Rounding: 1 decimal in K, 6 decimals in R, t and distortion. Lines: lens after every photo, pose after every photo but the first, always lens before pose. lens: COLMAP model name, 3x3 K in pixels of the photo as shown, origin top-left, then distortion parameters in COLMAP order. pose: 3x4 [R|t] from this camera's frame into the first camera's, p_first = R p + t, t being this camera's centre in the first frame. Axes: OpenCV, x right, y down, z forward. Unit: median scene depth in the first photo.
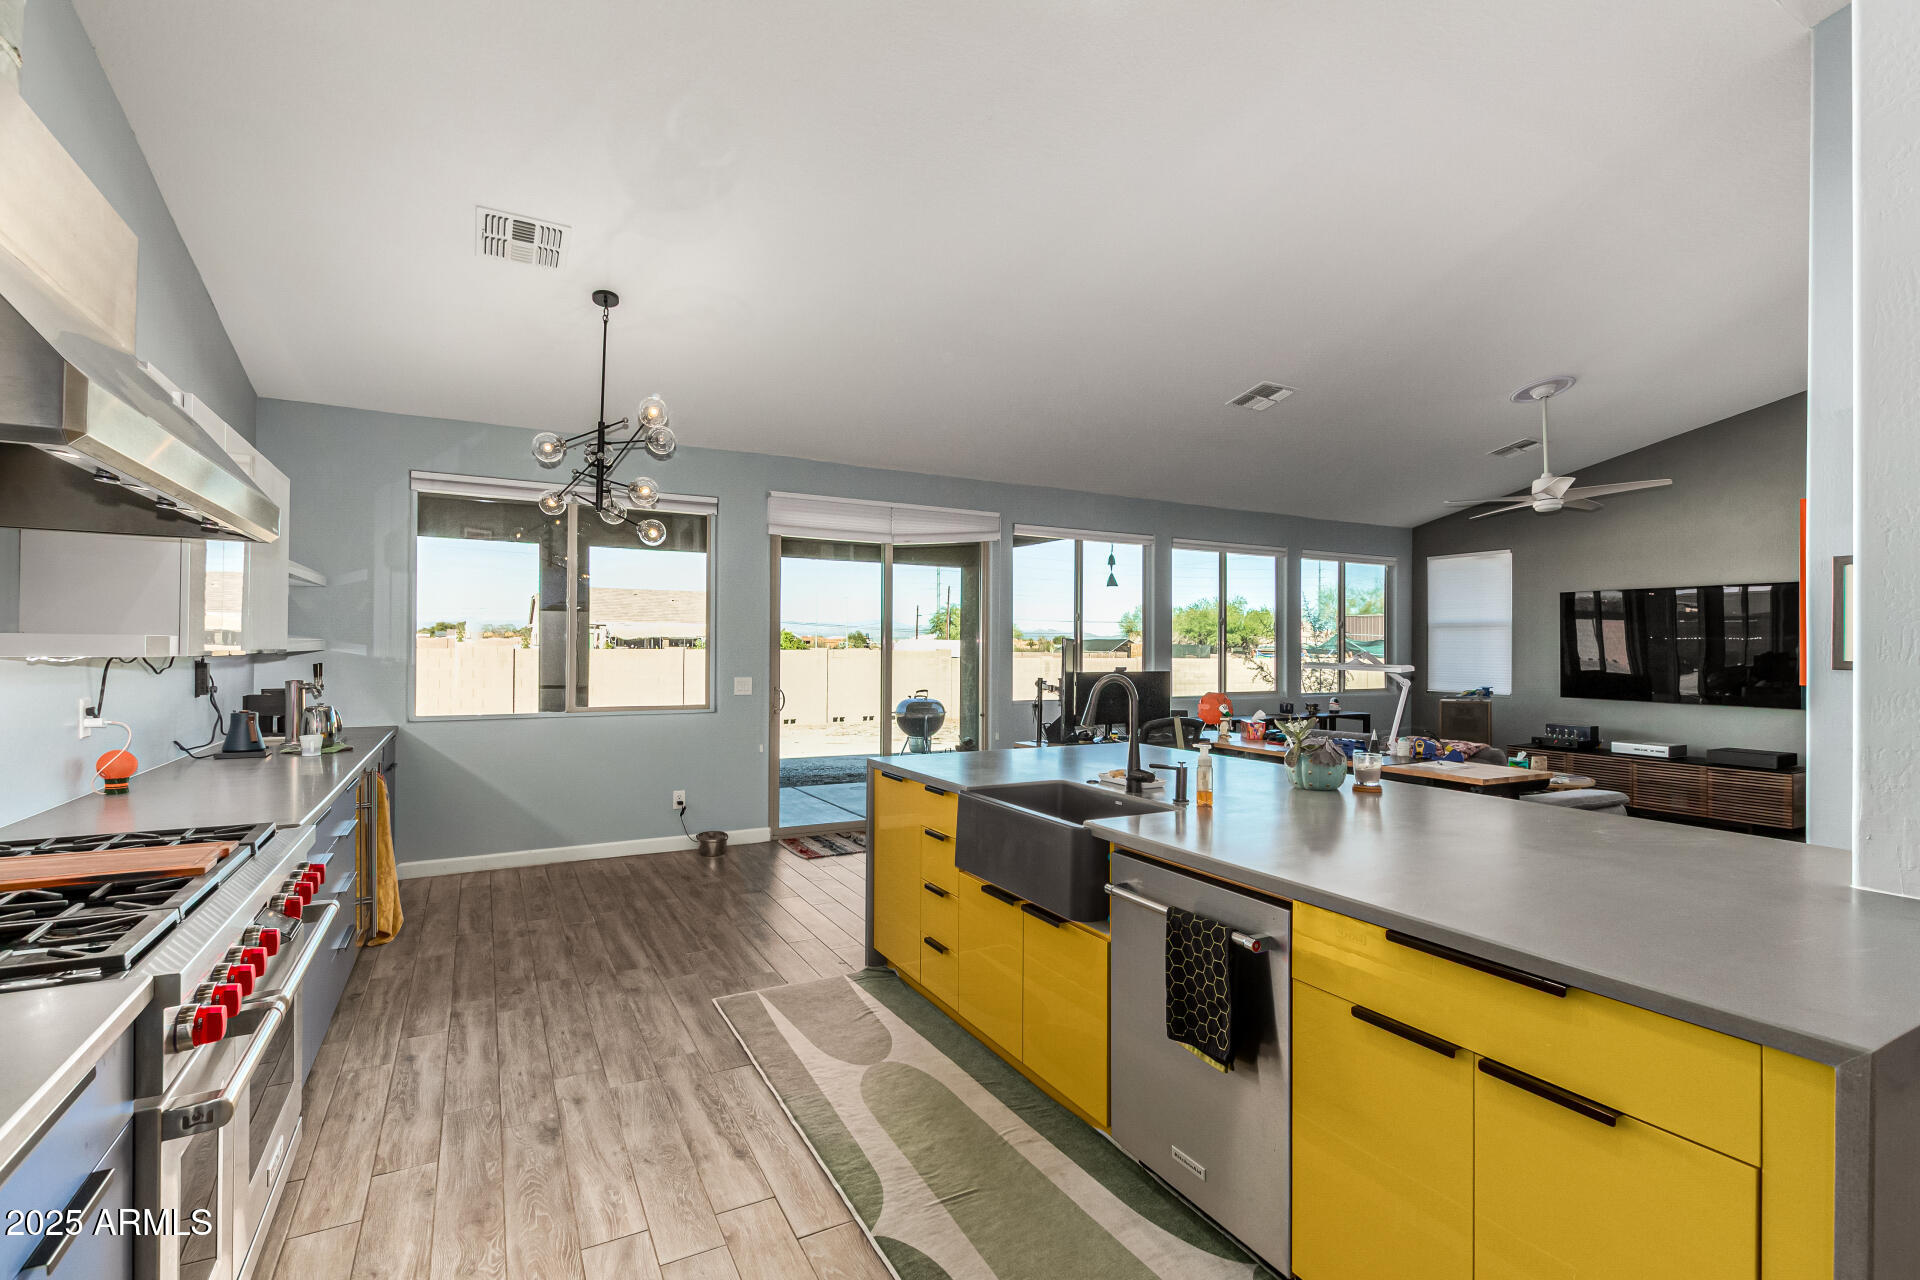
lens RADIAL K [[877.9, 0, 958.6], [0, 877.9, 641.3], [0, 0, 1]] dist [0.005265, -0.000439]
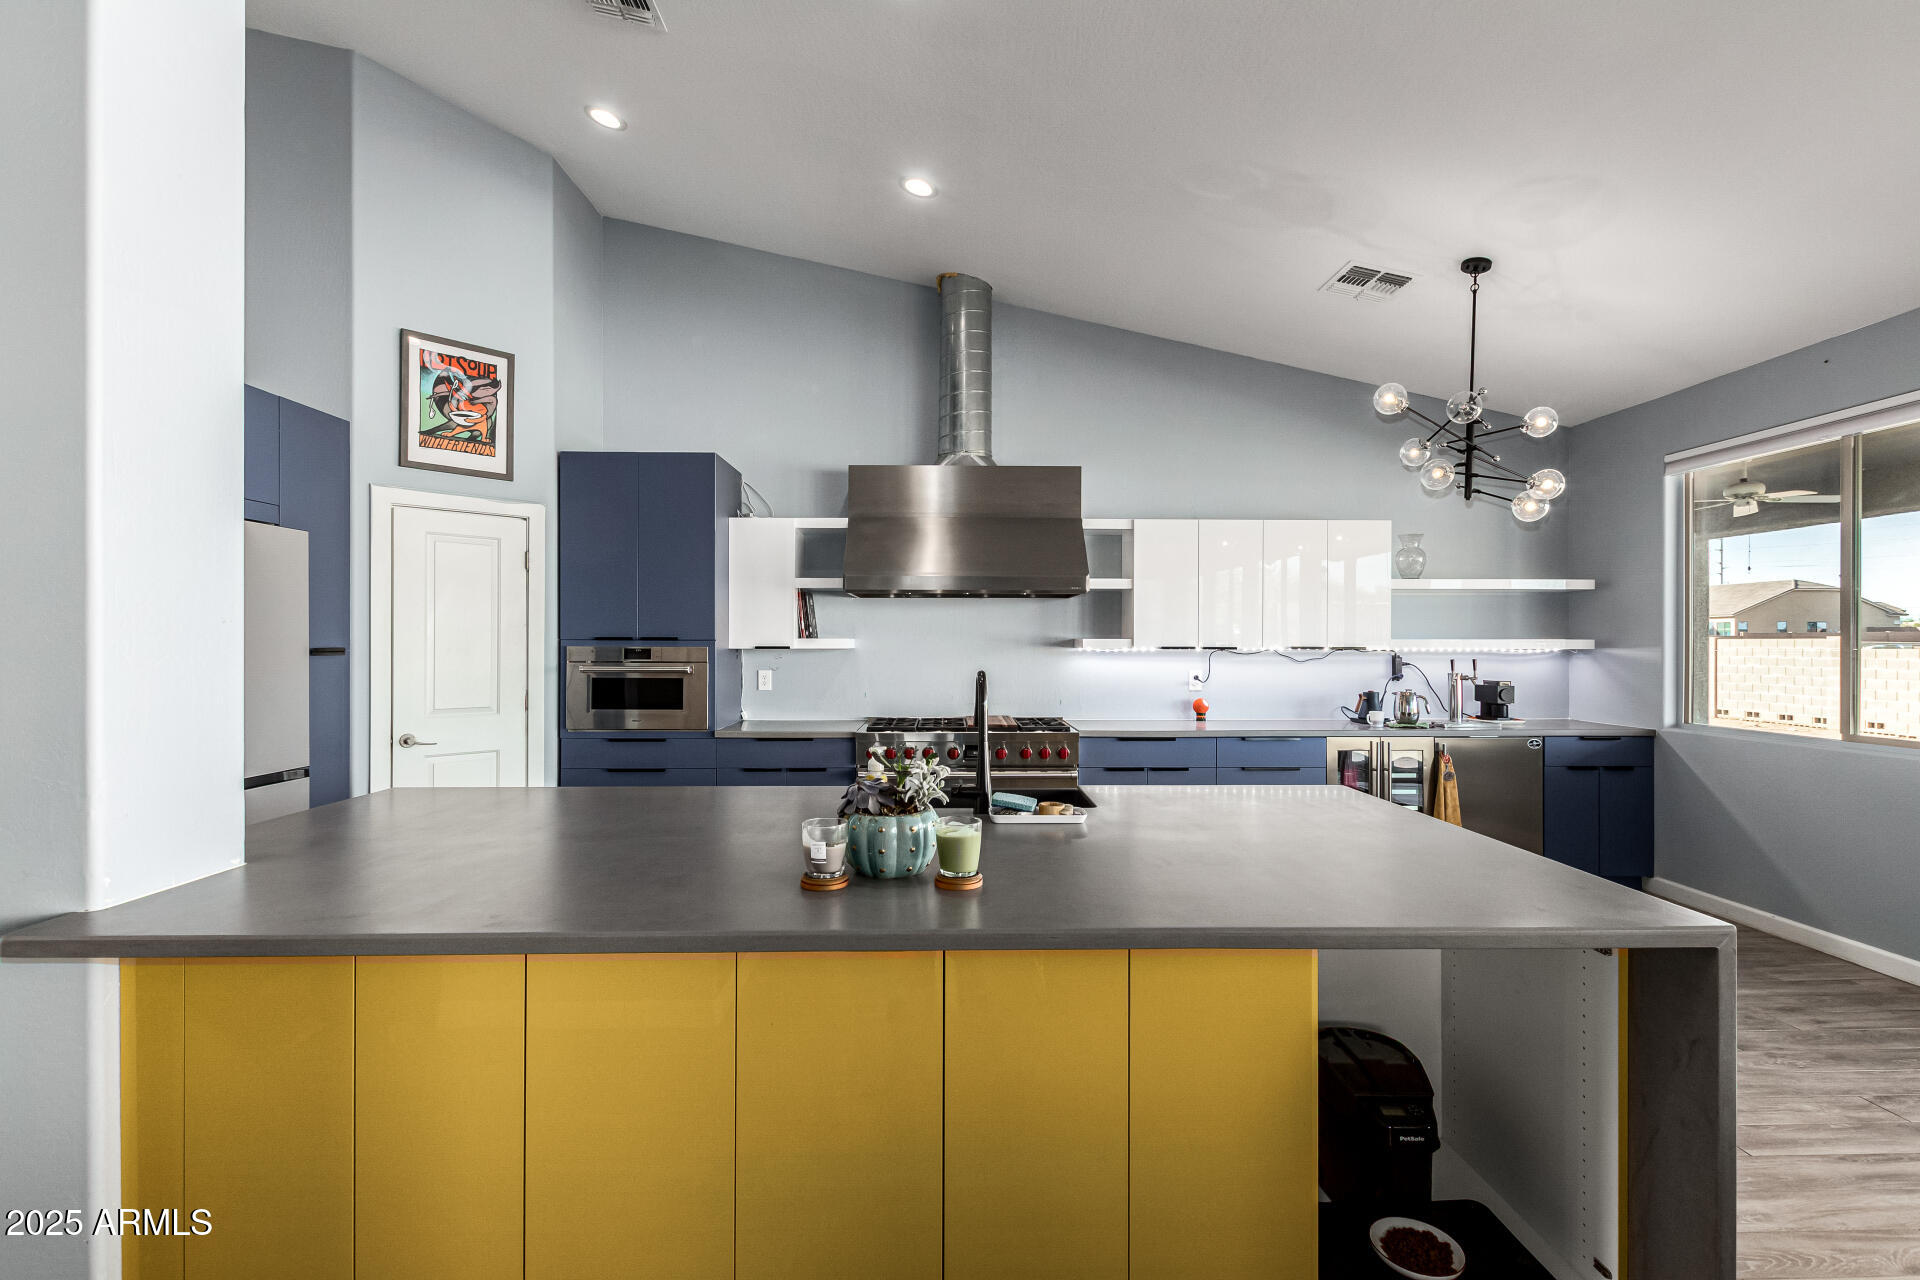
lens RADIAL K [[877.9, 0, 967.9], [0, 877.9, 643.6], [0, 0, 1]] dist [0.005265, -0.000439]
pose [[-0.460900, -0.005864, -0.887433, 0.873964], [-0.000348, 0.999979, -0.006427, 0.013461], [0.887452, -0.002654, -0.460892, 1.261881]]
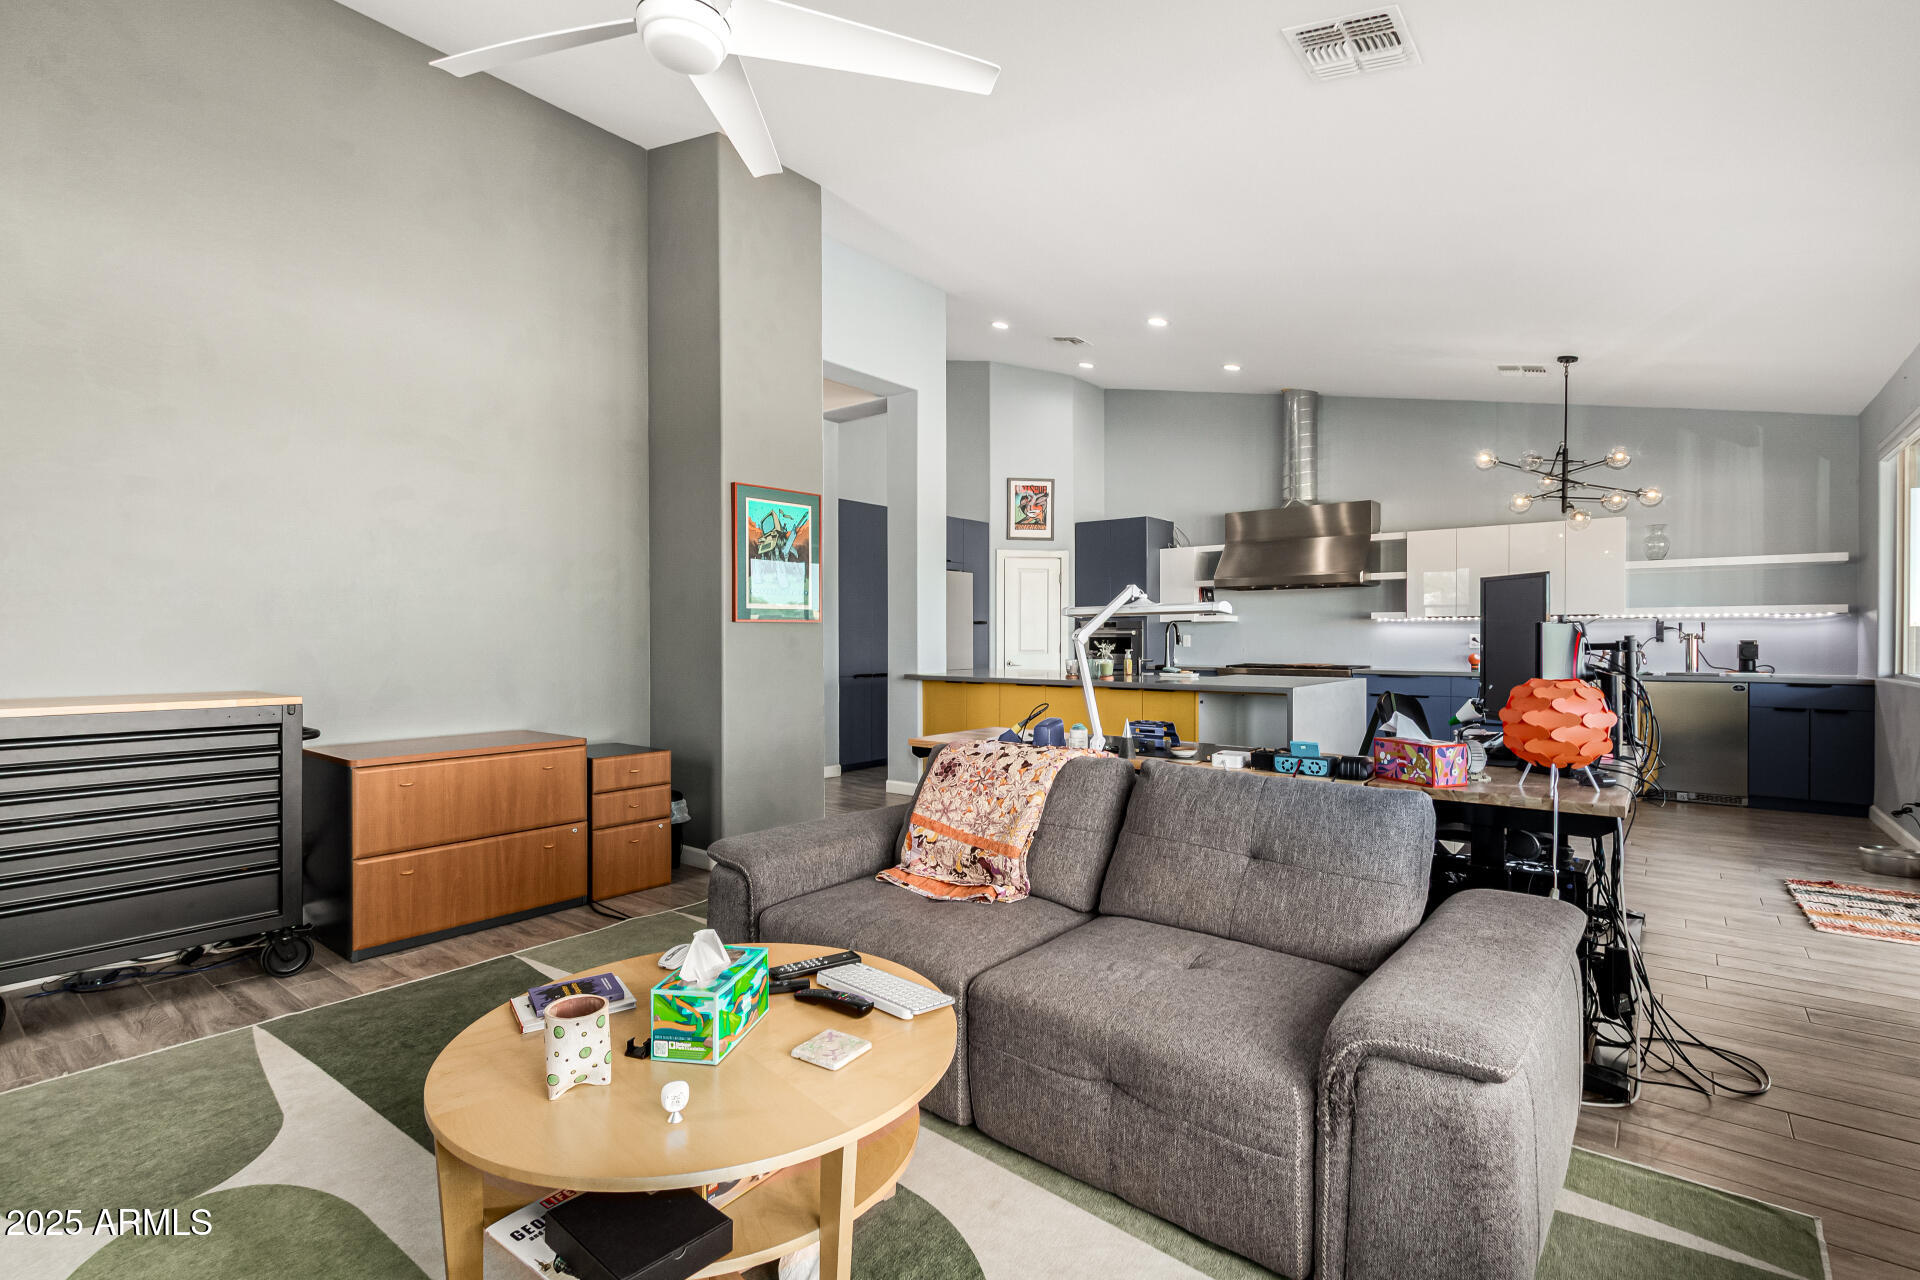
lens RADIAL K [[877.9, 0, 962.5], [0, 877.9, 644.9], [0, 0, 1]] dist [0.005265, -0.000439]
pose [[-0.924115, -0.006855, -0.382053, 1.352695], [-0.006299, 0.999977, -0.002705, 0.098740], [0.382062, -0.000093, -0.924137, 2.552613]]
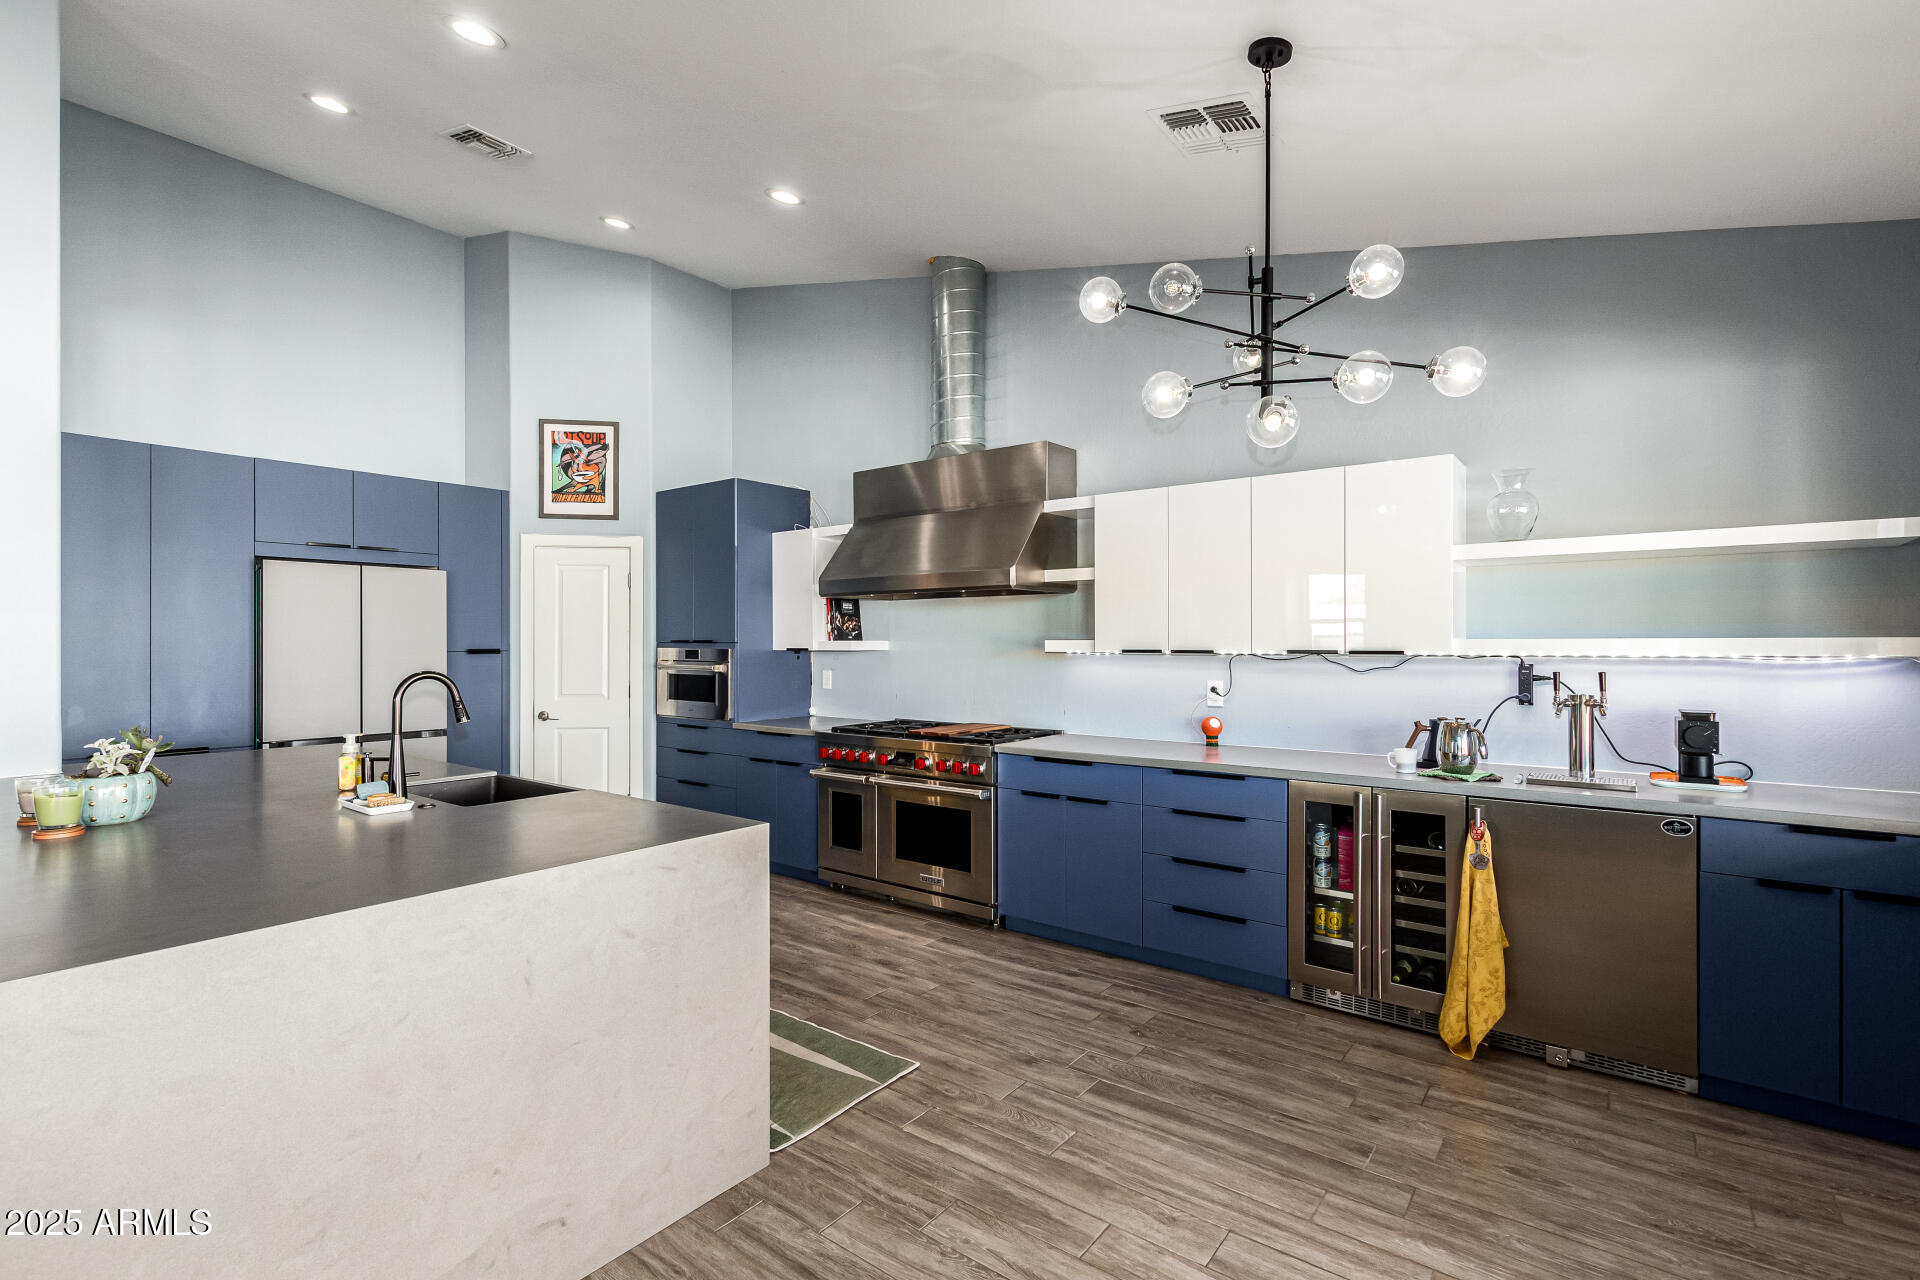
lens RADIAL K [[877.9, 0, 954.2], [0, 877.9, 647.1], [0, 0, 1]] dist [0.005265, -0.000439]
pose [[-0.916726, -0.004124, -0.399496, 0.030198], [-0.003044, 0.999990, -0.003336, 0.010722], [0.399505, -0.001842, -0.916729, 1.923712]]
